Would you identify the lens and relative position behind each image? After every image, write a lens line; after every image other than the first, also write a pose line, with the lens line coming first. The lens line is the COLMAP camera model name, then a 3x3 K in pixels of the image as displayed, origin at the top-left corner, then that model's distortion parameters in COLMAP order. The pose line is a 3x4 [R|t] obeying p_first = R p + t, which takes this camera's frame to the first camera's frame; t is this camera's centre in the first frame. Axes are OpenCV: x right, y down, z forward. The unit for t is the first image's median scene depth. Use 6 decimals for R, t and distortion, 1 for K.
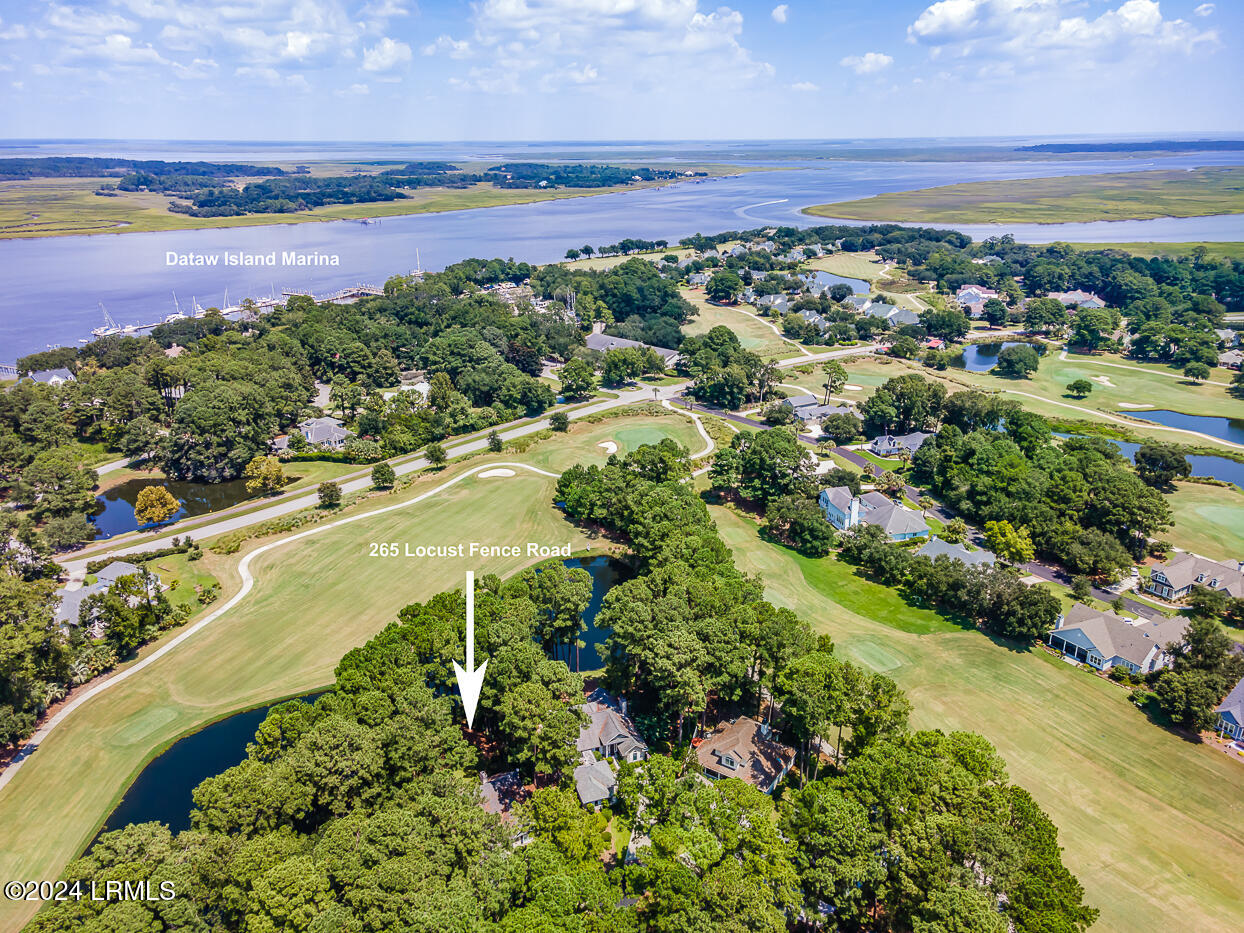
lens RADIAL K [[870.4, 0, 621.6], [0, 870.4, 468.7], [0, 0, 1]] dist [-0.005314, 0.000728]
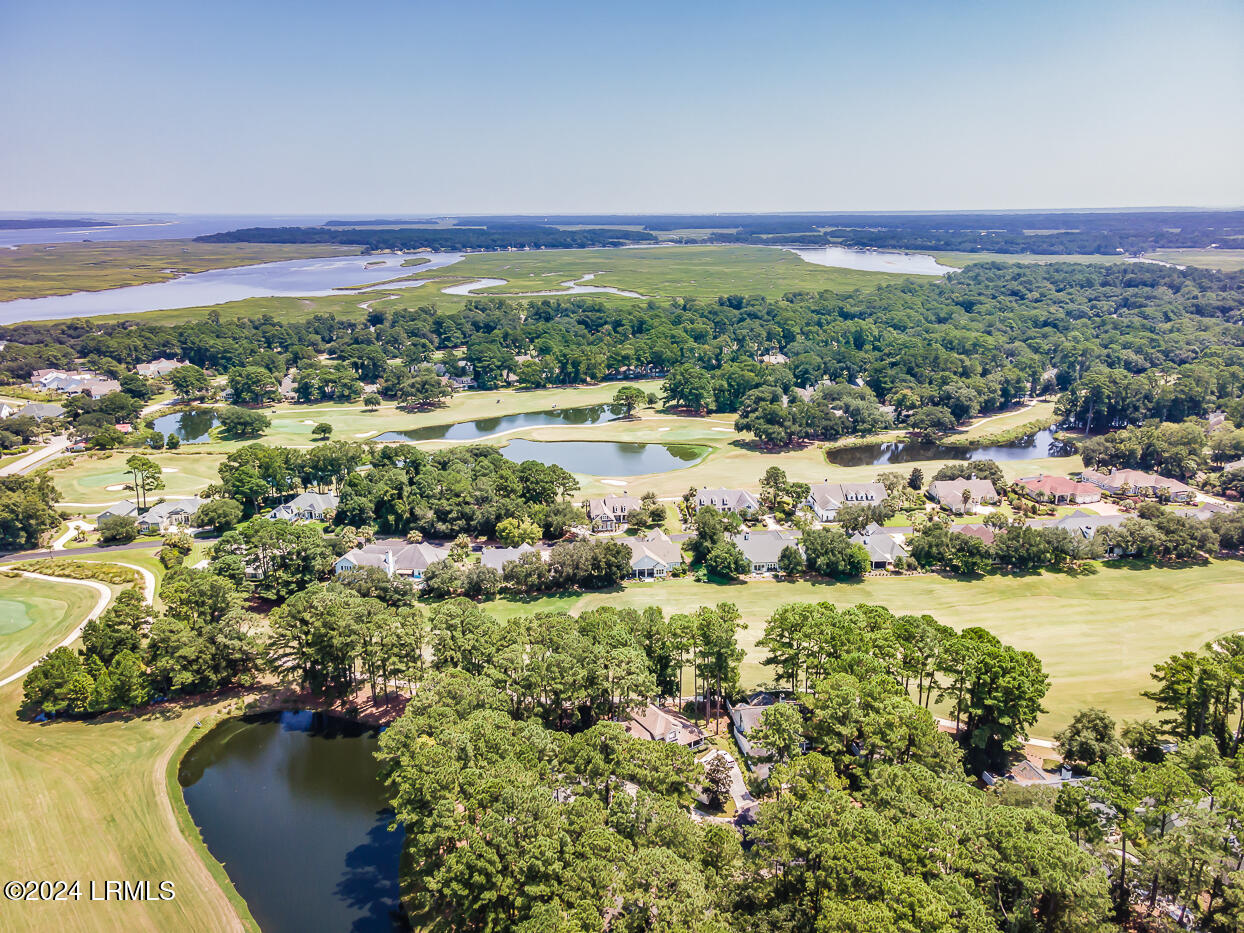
lens RADIAL K [[870.4, 0, 621.0], [0, 870.4, 464.6], [0, 0, 1]] dist [-0.005314, 0.000728]
pose [[0.383854, -0.237770, 0.892256, -0.680628], [0.314162, 0.942263, 0.115942, -0.124494], [-0.868308, 0.235808, 0.436390, 0.380290]]
